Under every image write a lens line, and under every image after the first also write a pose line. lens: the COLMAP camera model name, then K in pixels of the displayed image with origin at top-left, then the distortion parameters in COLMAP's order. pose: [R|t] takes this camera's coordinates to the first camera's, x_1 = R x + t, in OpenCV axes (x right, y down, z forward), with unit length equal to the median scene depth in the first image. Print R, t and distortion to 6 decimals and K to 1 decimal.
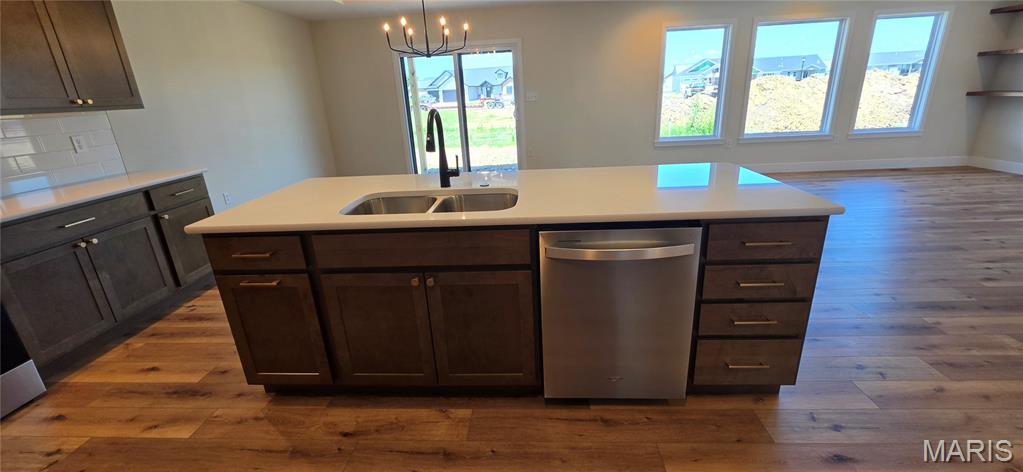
lens RADIAL K [[413.4, 0, 510.9], [0, 413.4, 231.1], [0, 0, 1]] dist [-0.001691, 0.000530]
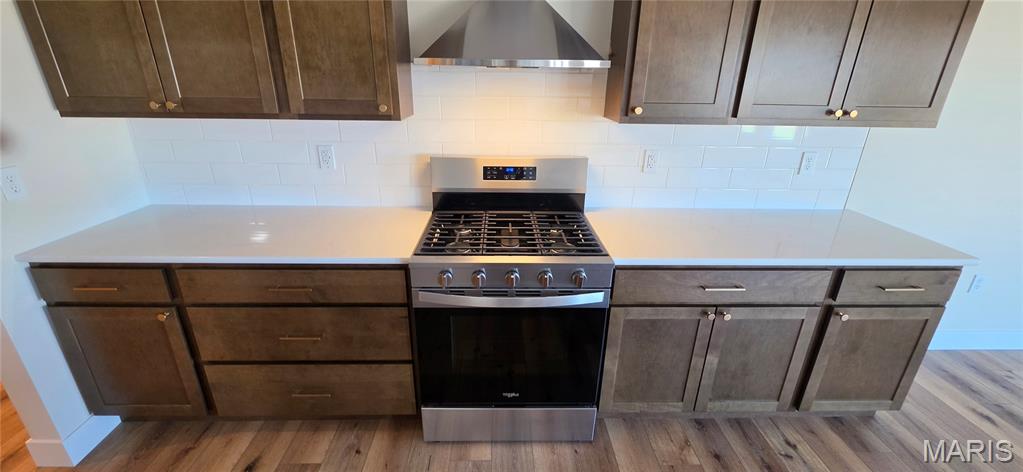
lens RADIAL K [[407.6, 0, 507.4], [0, 407.6, 230.7], [0, 0, 1]] dist [-0.010646, -0.000023]
pose [[0.076633, 0.400580, -0.913052, -0.567766], [-0.334563, 0.872983, 0.354920, -0.267883], [0.939252, 0.278275, 0.200918, 0.572807]]
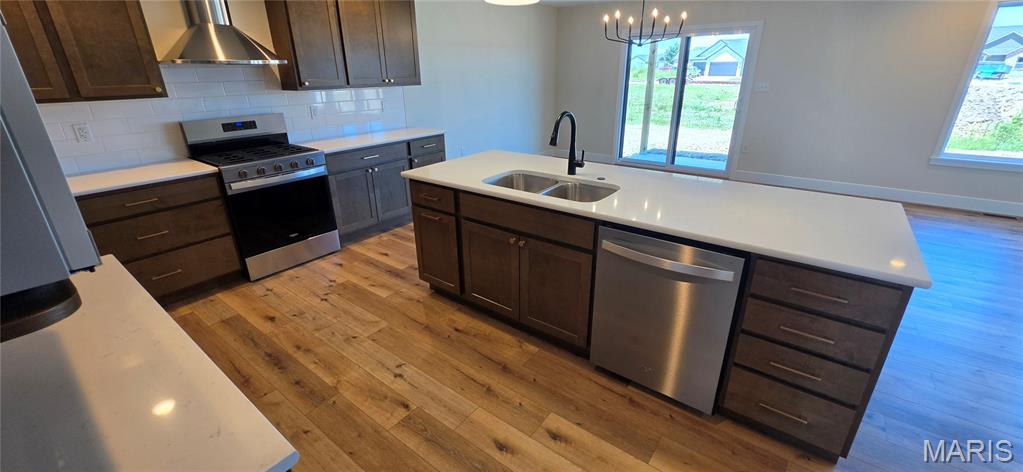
lens RADIAL K [[413.4, 0, 510.9], [0, 413.4, 231.1], [0, 0, 1]] dist [-0.001691, 0.000530]
pose [[0.828755, 0.242306, -0.504434, 0.383211], [-0.206954, 0.970200, 0.126024, -0.067794], [0.519938, -0.000048, 0.854204, -0.143647]]
